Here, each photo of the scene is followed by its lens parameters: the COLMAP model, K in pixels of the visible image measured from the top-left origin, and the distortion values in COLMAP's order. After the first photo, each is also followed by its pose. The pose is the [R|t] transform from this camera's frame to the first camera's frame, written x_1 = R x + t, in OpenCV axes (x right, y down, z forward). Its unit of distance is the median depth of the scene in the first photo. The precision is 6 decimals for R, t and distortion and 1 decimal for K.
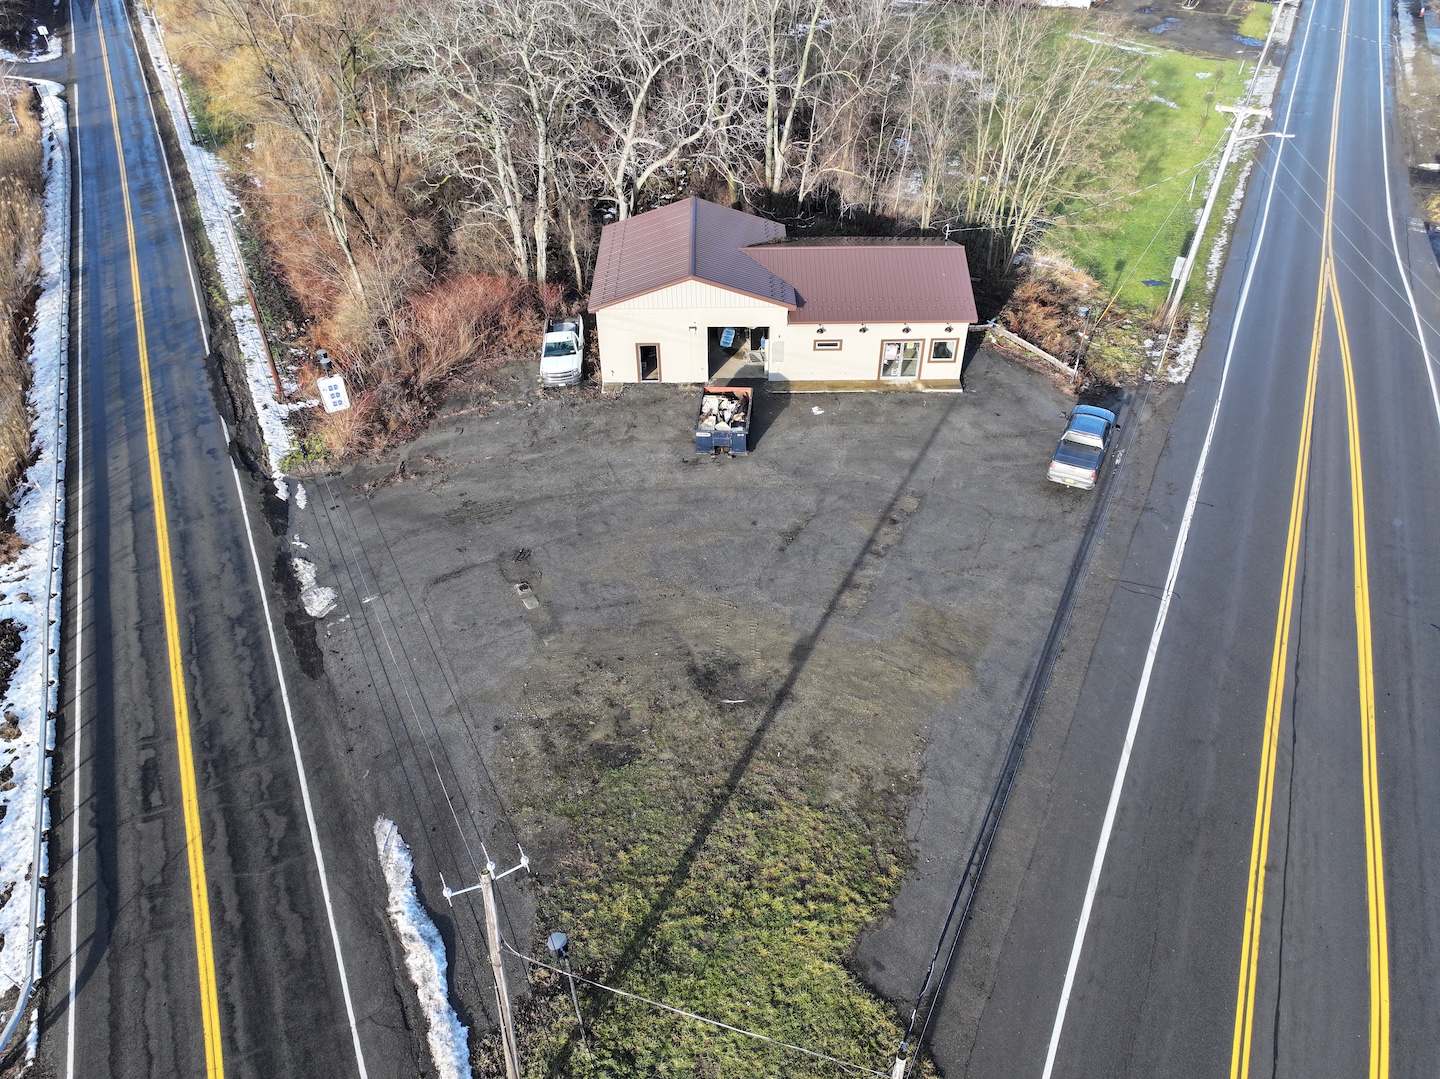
lens RADIAL K [[999.6, 0, 720.0], [0, 999.6, 539.5], [0, 0, 1]] dist [0.007386, 0.004041]
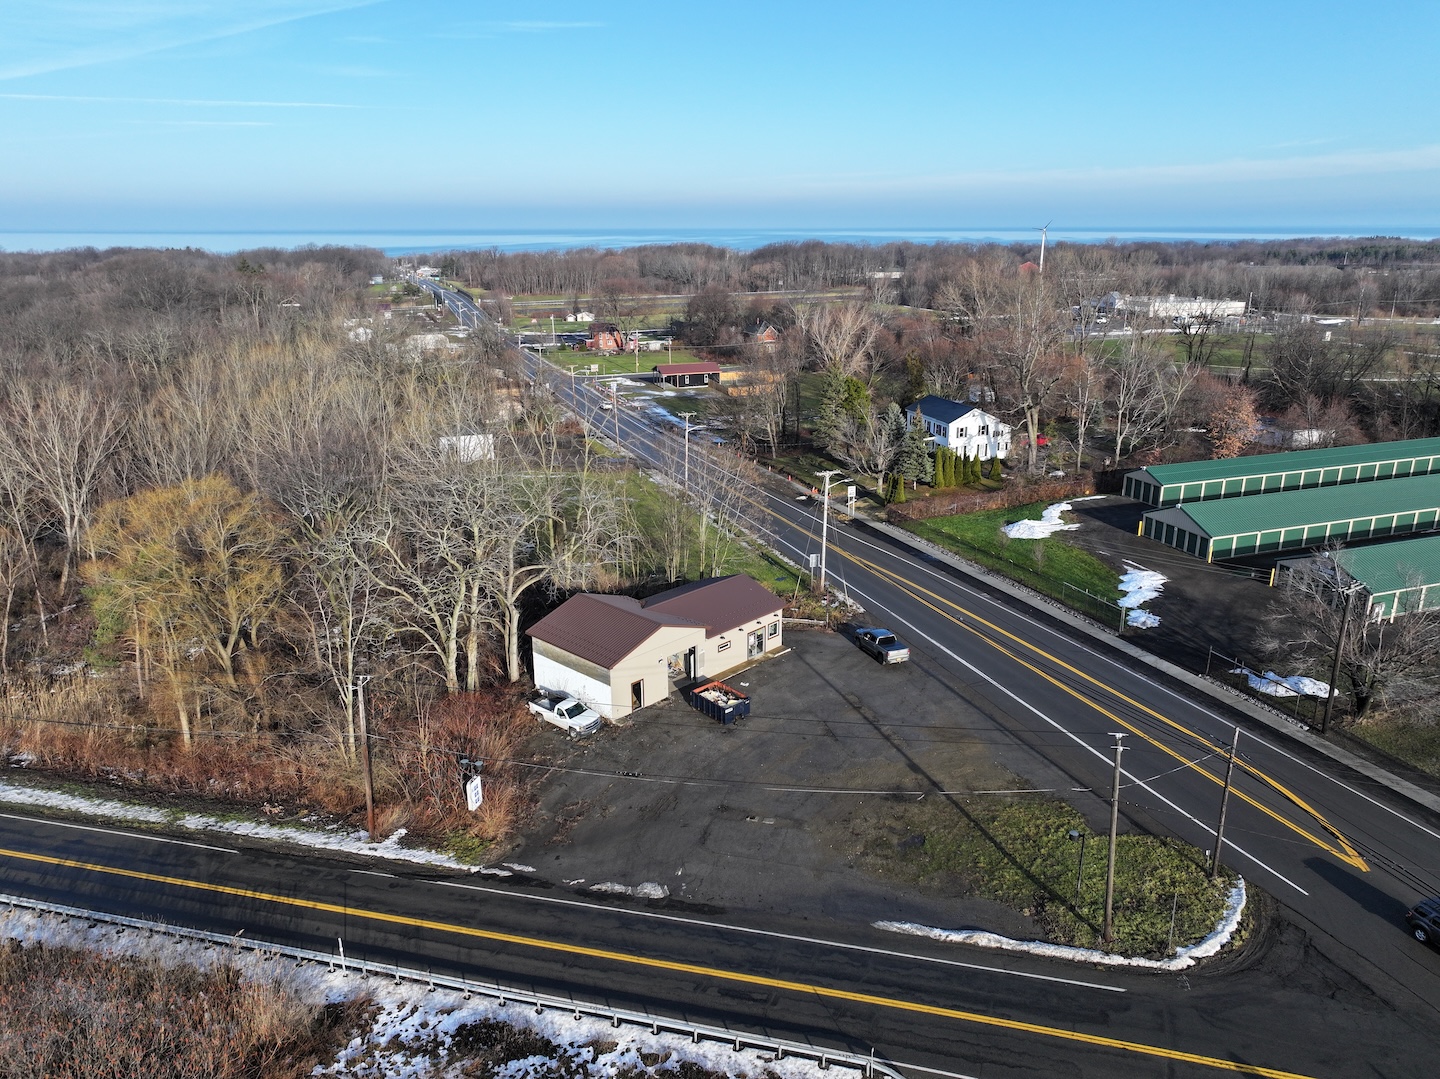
lens RADIAL K [[1014.2, 0, 720.0], [0, 1014.2, 539.5], [0, 0, 1]] dist [-0.008533, 0.021897]
pose [[0.695521, -0.212600, 0.686332, -0.957948], [0.470174, 0.856978, -0.211009, -0.009219], [-0.543311, 0.469456, 0.696006, -0.166496]]
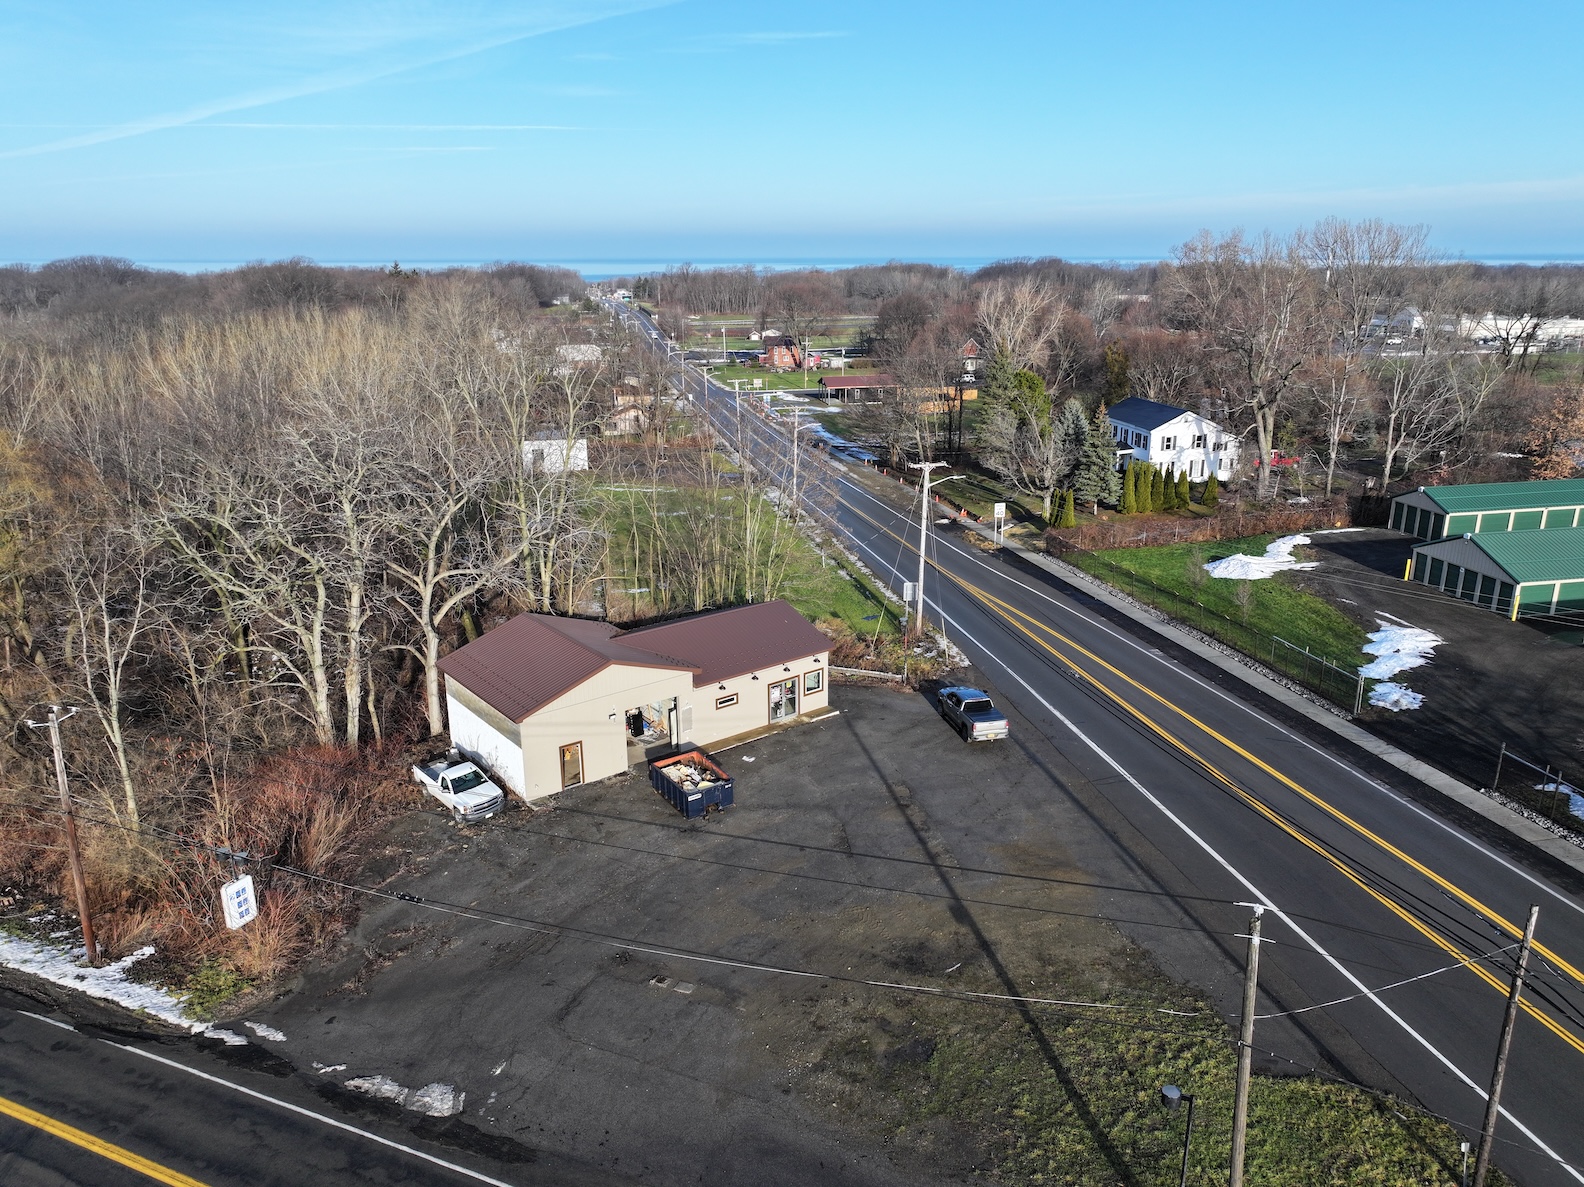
lens RADIAL K [[1115.6, 0, 792.0], [0, 1115.6, 593.5], [0, 0, 1]] dist [-0.008533, 0.021897]
pose [[0.789954, -0.178218, 0.586695, -0.510853], [0.401024, 0.873982, -0.274472, 0.054289], [-0.463845, 0.452099, 0.761875, 0.035786]]
